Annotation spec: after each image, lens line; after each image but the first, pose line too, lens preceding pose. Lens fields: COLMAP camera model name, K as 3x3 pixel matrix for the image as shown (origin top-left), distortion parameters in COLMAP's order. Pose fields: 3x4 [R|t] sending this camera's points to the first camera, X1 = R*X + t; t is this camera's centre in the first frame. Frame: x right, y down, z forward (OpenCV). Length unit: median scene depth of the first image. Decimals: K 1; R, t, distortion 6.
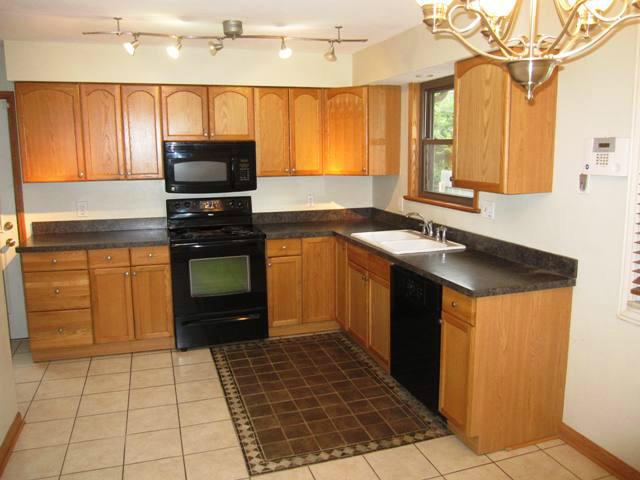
lens RADIAL K [[534.8, 0, 319.4], [0, 534.8, 239.0], [0, 0, 1]] dist [-0.064518, 0.037628]
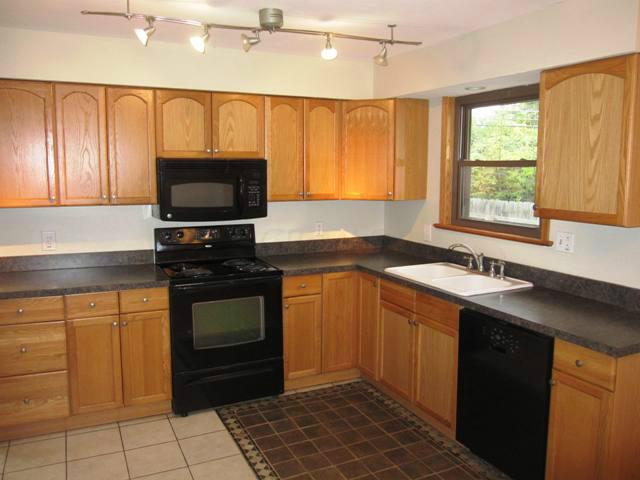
lens RADIAL K [[534.8, 0, 320.6], [0, 534.8, 238.4], [0, 0, 1]] dist [-0.064518, 0.037628]
pose [[0.990171, -0.005869, 0.139736, -0.166693], [0.011169, 0.999246, -0.037178, -0.028328], [-0.139412, 0.038373, 0.989491, 0.169582]]
